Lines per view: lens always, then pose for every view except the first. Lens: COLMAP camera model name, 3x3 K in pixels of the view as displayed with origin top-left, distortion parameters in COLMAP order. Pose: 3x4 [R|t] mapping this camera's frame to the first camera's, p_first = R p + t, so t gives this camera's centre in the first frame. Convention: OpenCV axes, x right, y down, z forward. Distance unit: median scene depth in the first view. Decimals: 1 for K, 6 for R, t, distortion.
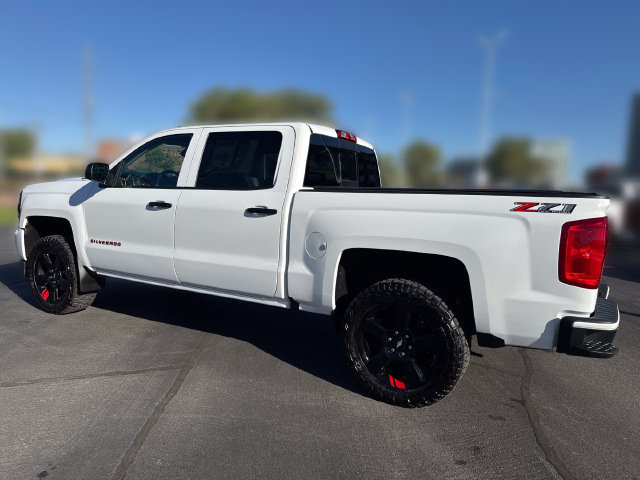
lens RADIAL K [[450.8, 0, 320.0], [0, 450.8, 240.0], [0, 0, 1]] dist [0.092881, -0.154694]
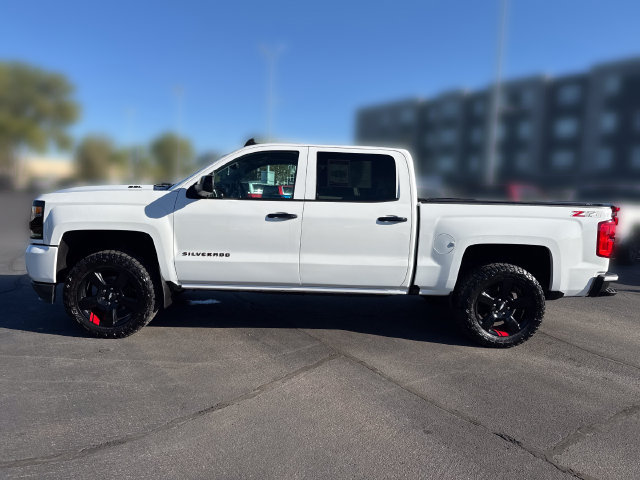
lens RADIAL K [[450.8, 0, 320.0], [0, 450.8, 240.0], [0, 0, 1]] dist [0.092881, -0.154694]
pose [[0.856373, -0.054048, 0.513521, -0.951367], [0.047579, 0.998535, 0.025751, -0.048805], [-0.514160, 0.002381, 0.857691, 0.023855]]
